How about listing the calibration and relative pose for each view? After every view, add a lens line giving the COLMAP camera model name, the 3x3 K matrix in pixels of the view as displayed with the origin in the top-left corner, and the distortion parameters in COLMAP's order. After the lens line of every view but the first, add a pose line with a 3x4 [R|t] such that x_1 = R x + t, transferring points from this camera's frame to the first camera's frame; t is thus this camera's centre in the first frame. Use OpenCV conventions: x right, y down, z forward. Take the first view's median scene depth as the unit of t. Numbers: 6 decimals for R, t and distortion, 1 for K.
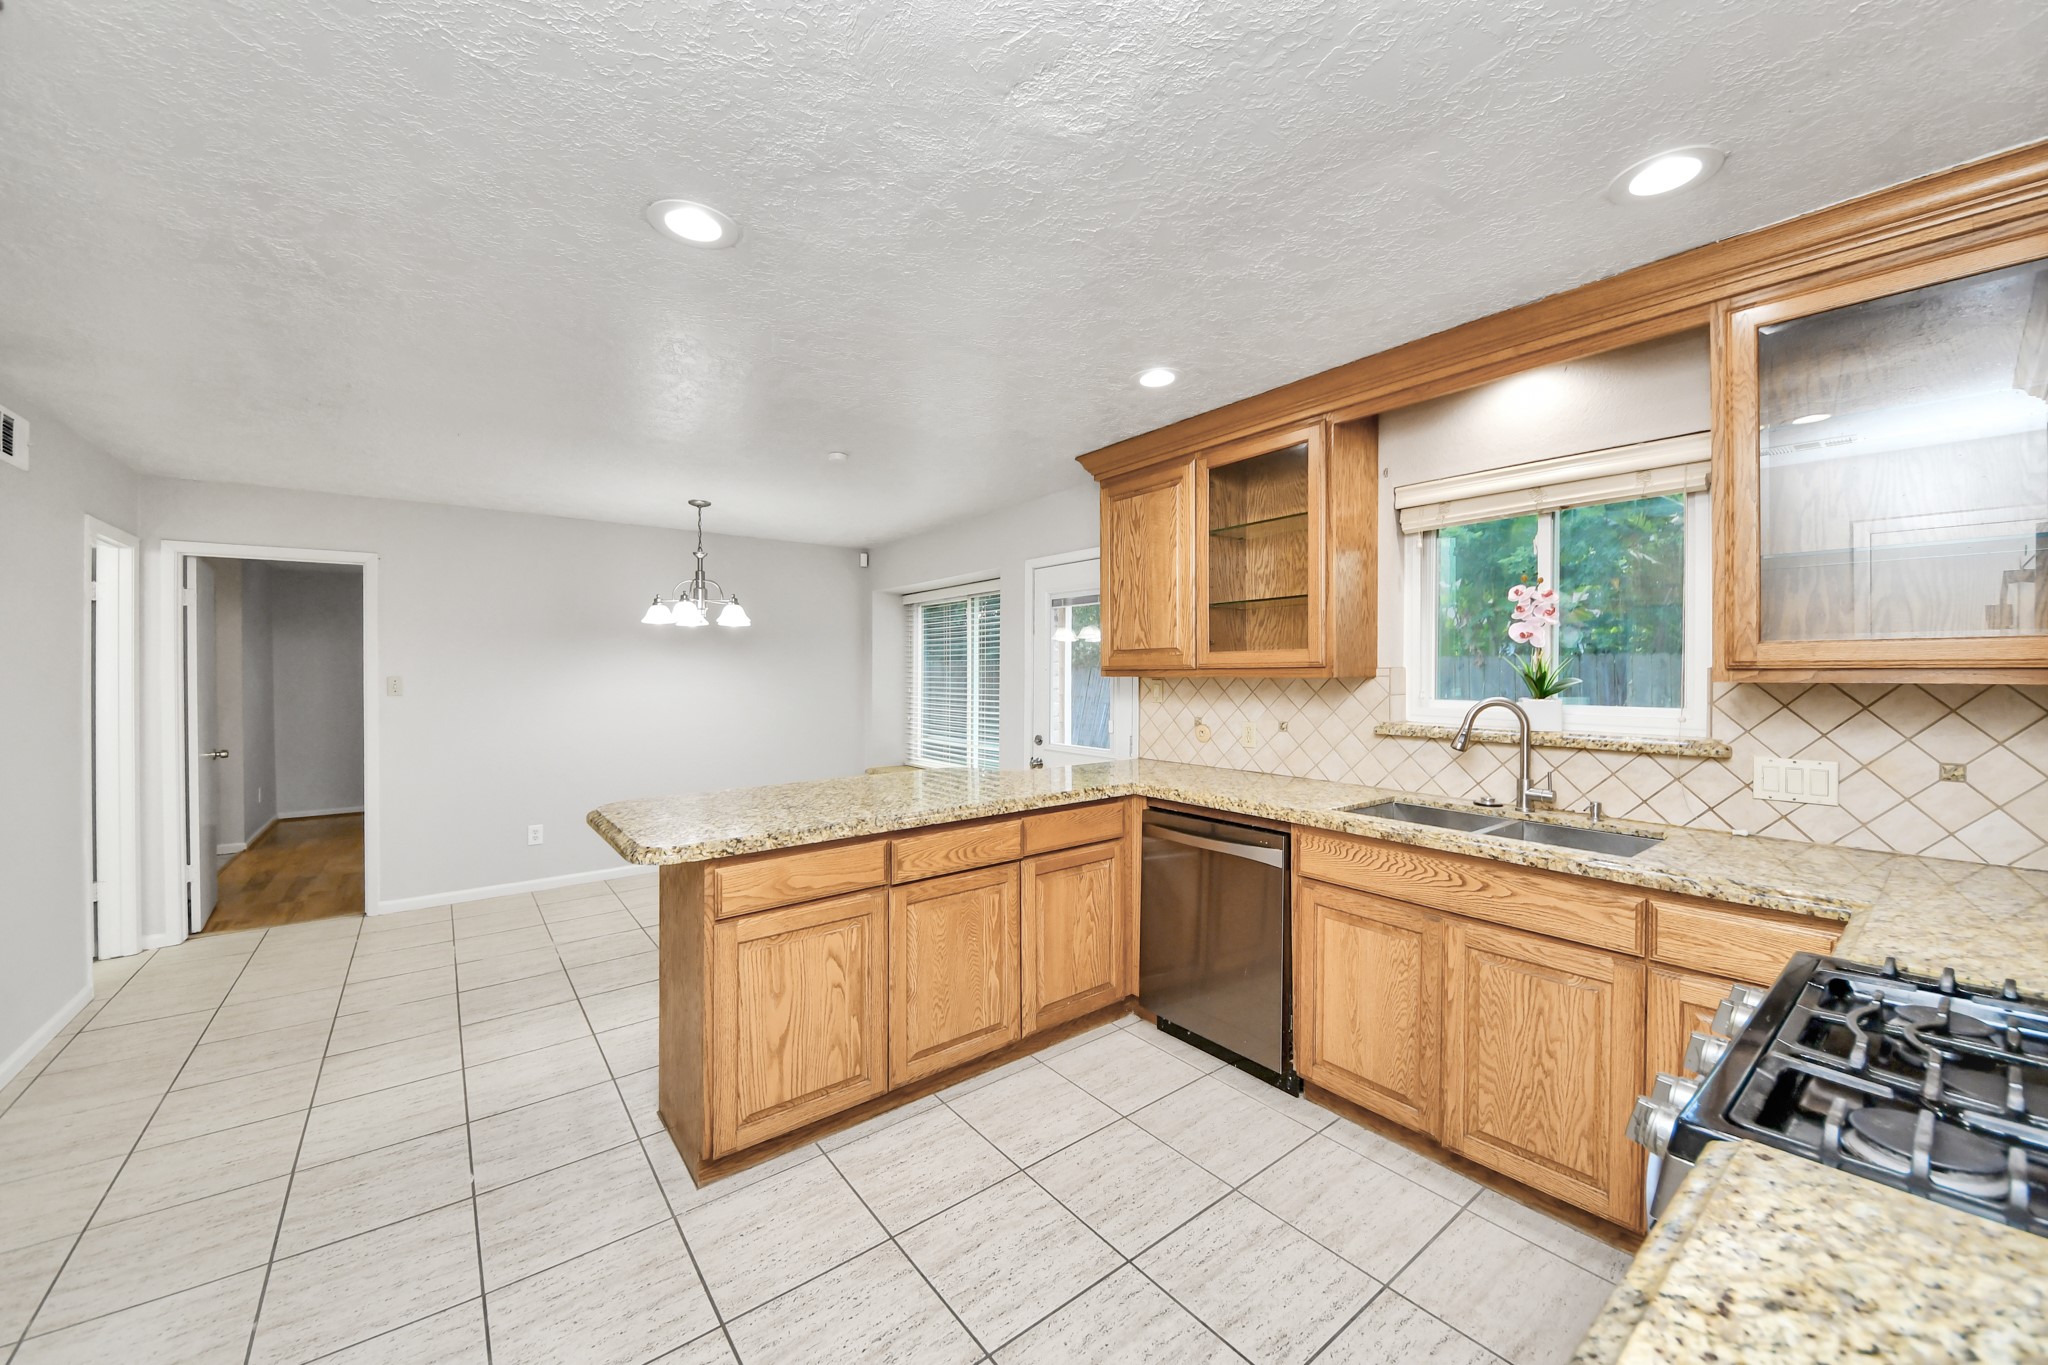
lens RADIAL K [[753.9, 0, 996.4], [0, 753.9, 675.7], [0, 0, 1]] dist [0.059991, -0.033273]
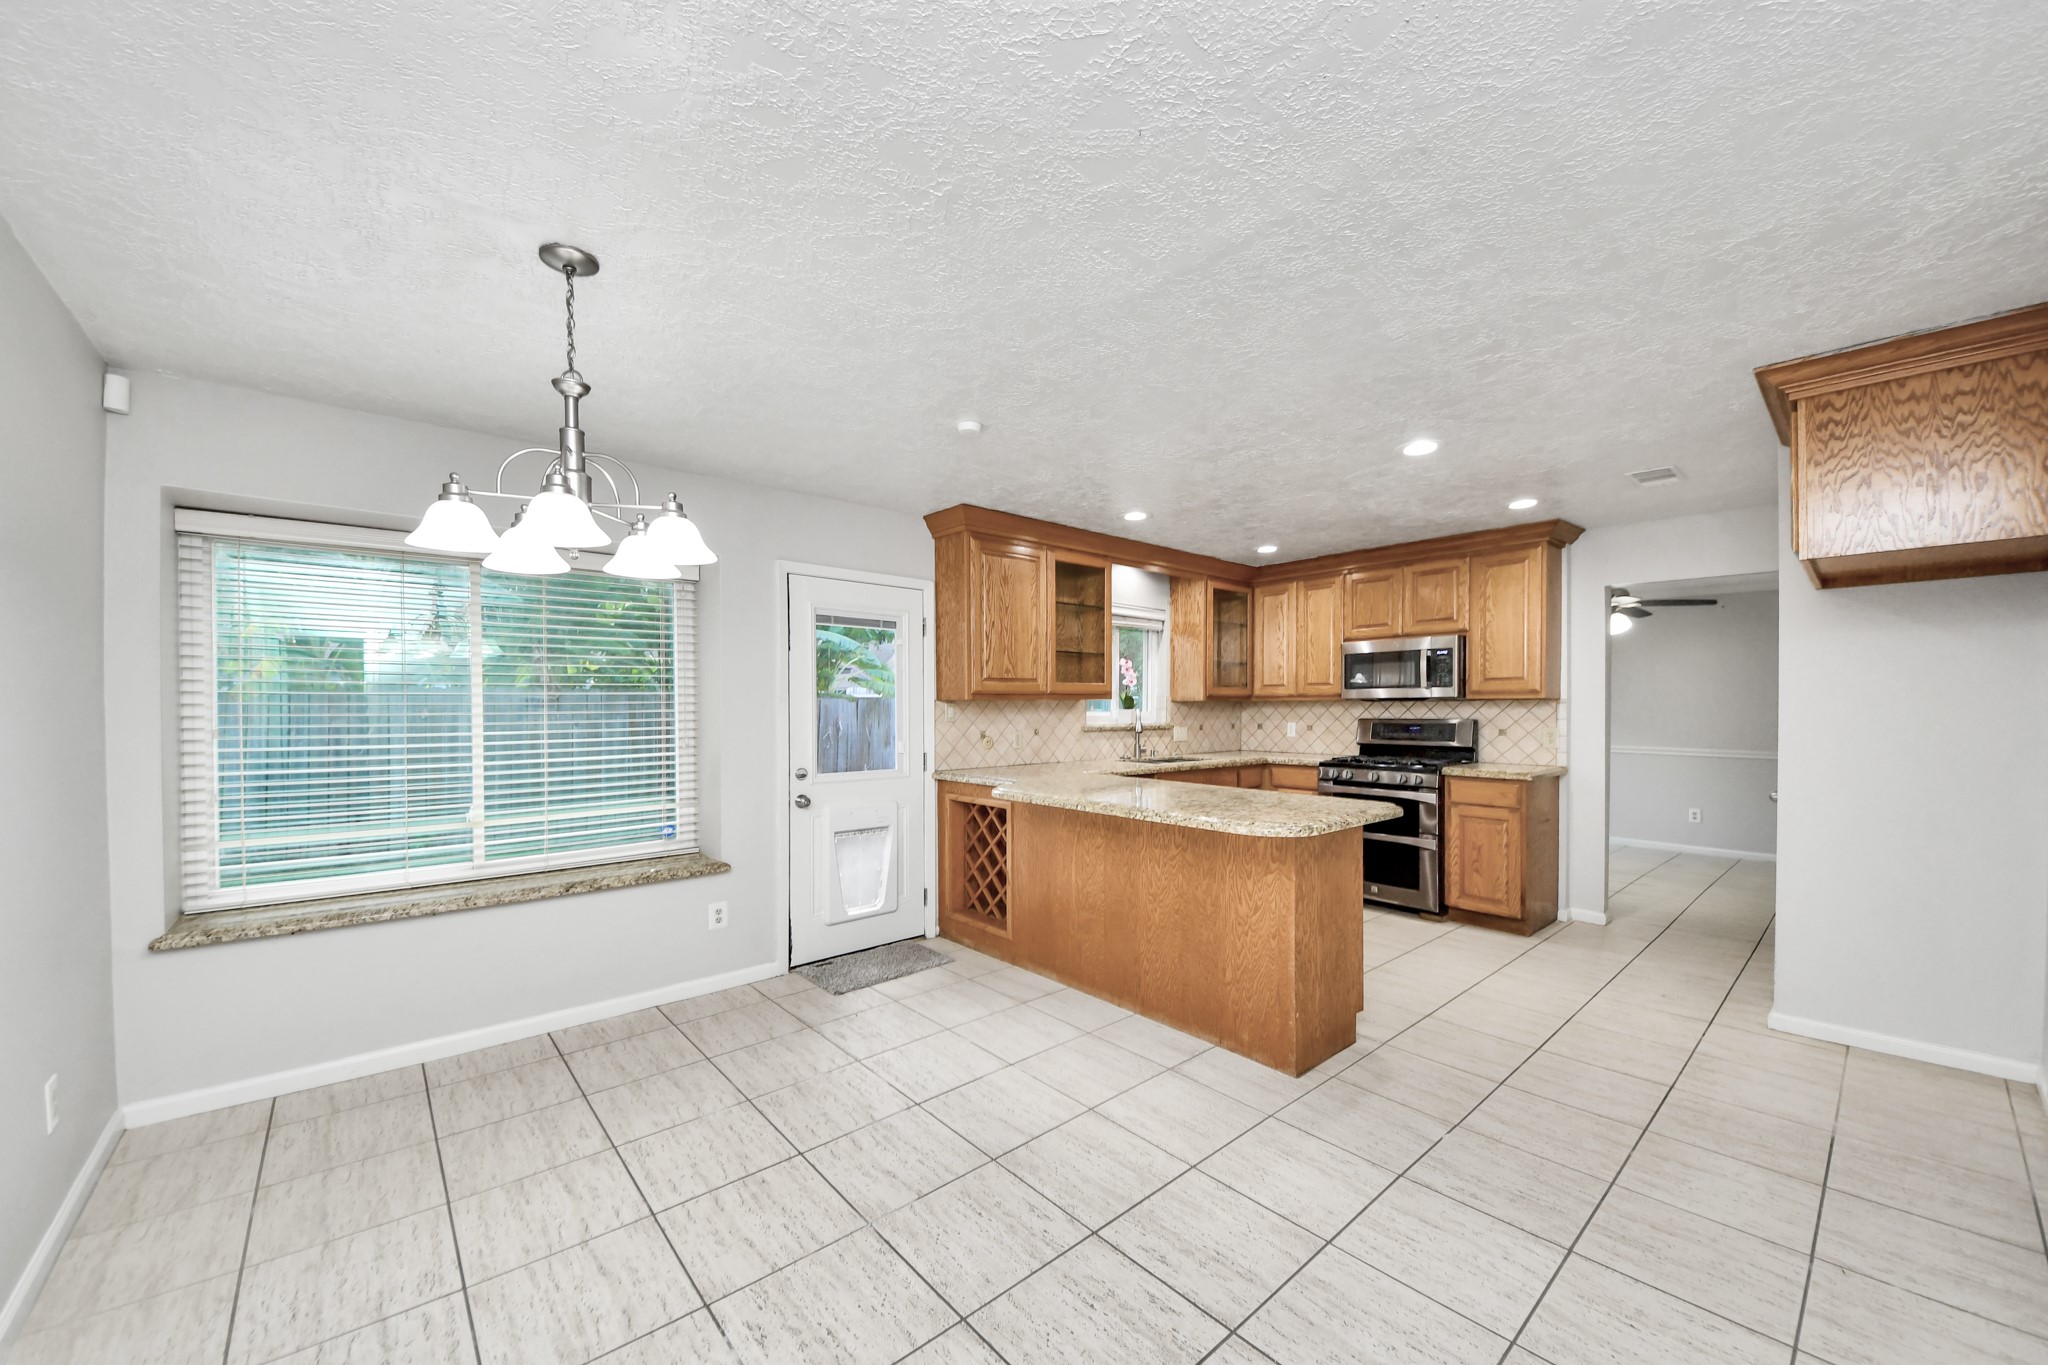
lens RADIAL K [[747.4, 0, 1030.3], [0, 747.4, 705.0], [0, 0, 1]] dist [0.023153, -0.016201]
pose [[-0.069768, 0.005230, 0.997550, -1.344697], [0.010503, 0.999935, -0.004508, 0.021711], [-0.997508, 0.010162, -0.069818, 1.314223]]
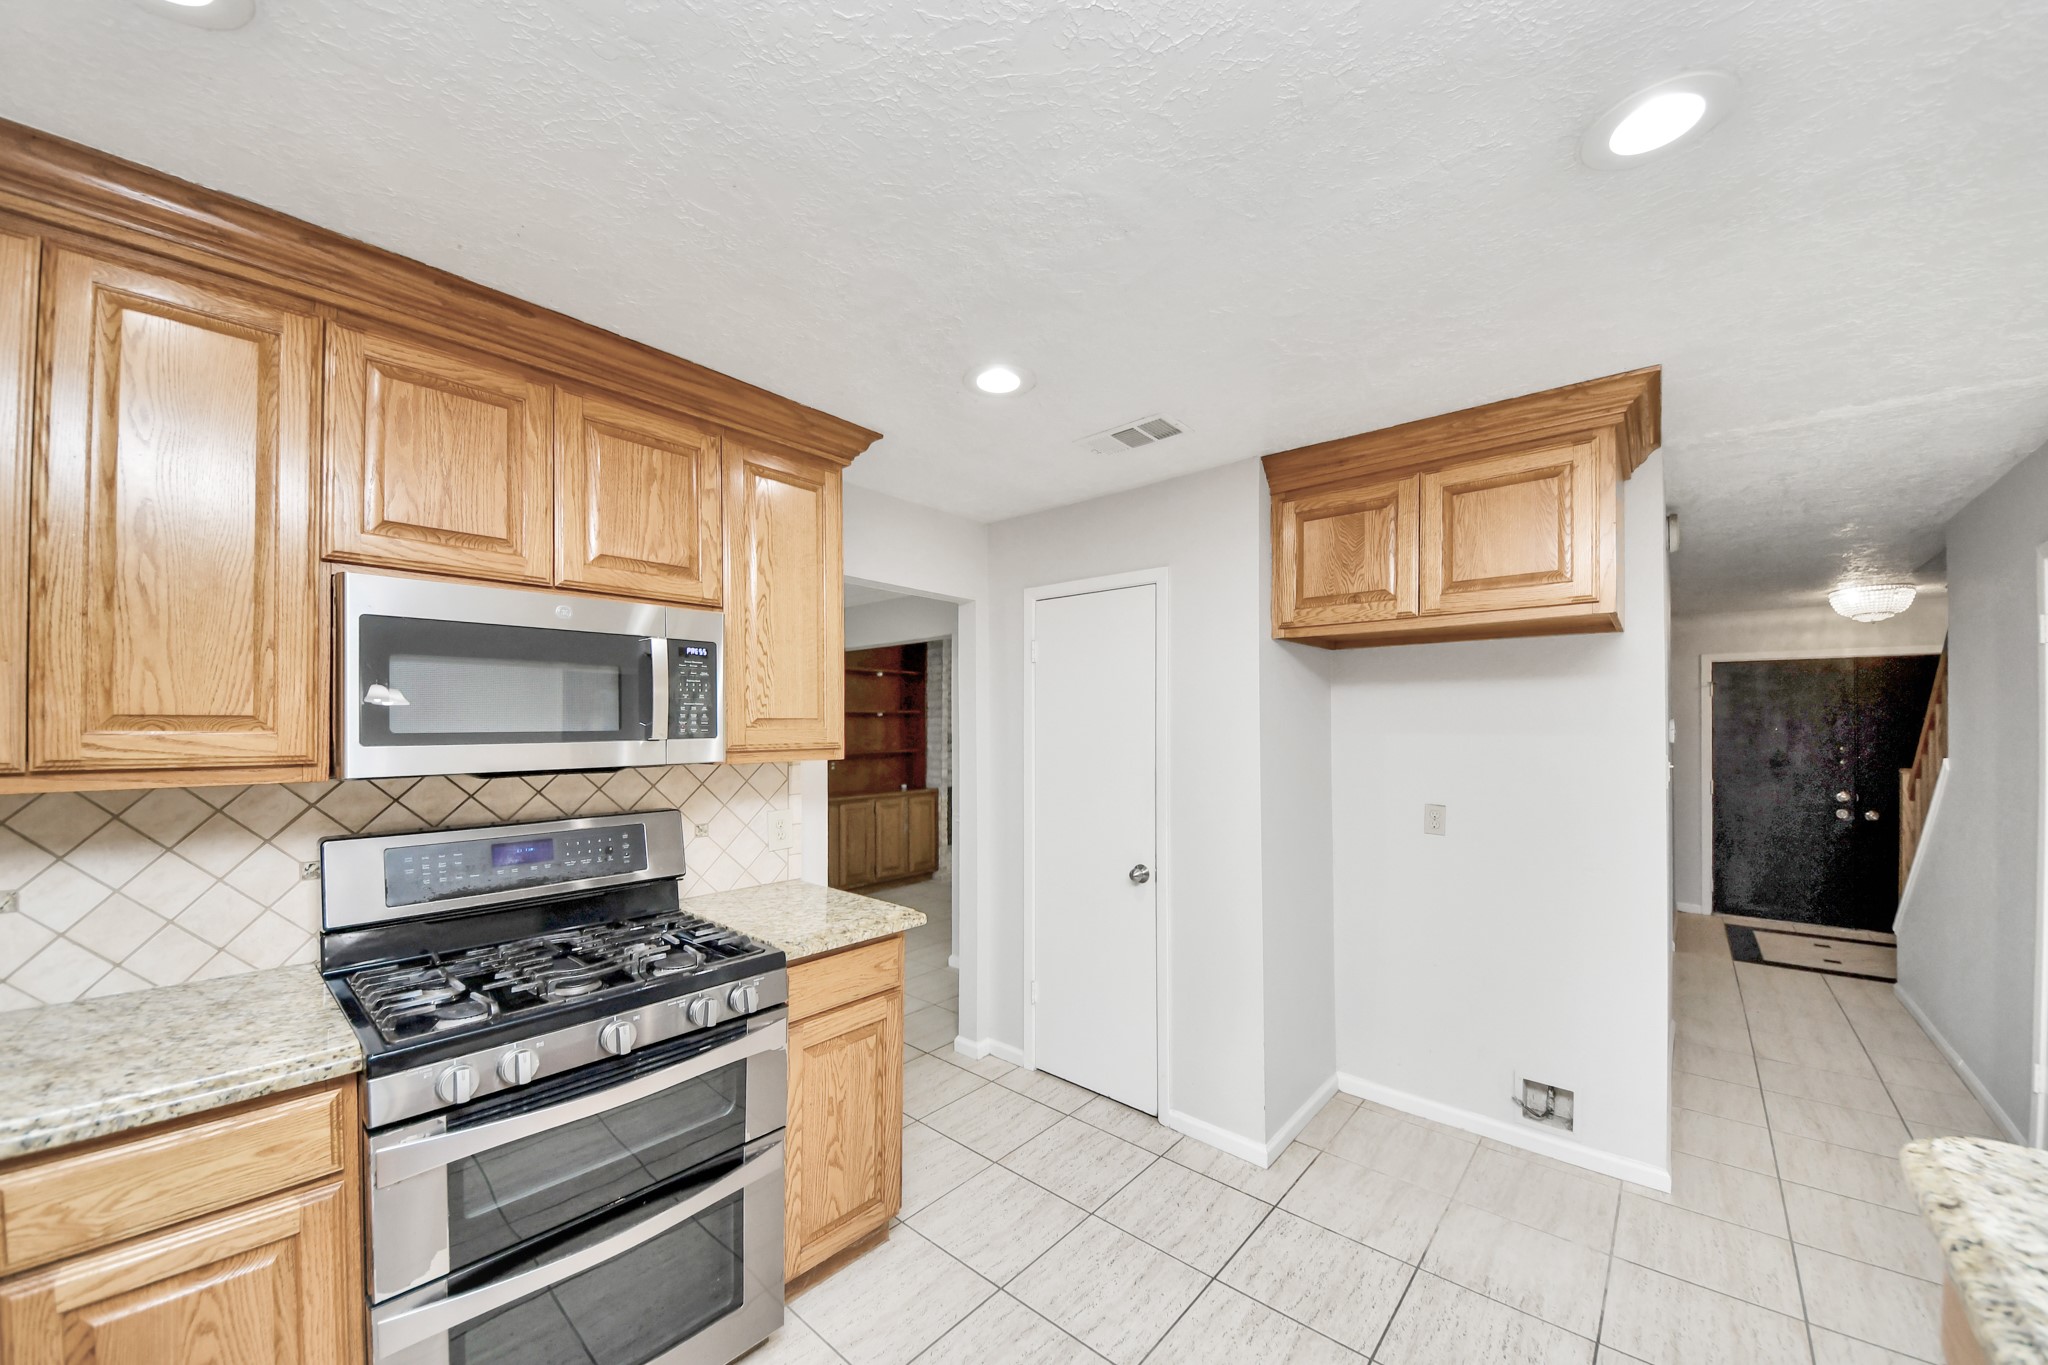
lens RADIAL K [[760.5, 0, 1020.4], [0, 760.5, 717.9], [0, 0, 1]] dist [0.045141, -0.023845]
pose [[-0.979519, -0.000373, -0.201350, 0.180046], [-0.000138, 0.999999, -0.001180, -0.036232], [0.201350, -0.001128, -0.979519, 0.989116]]
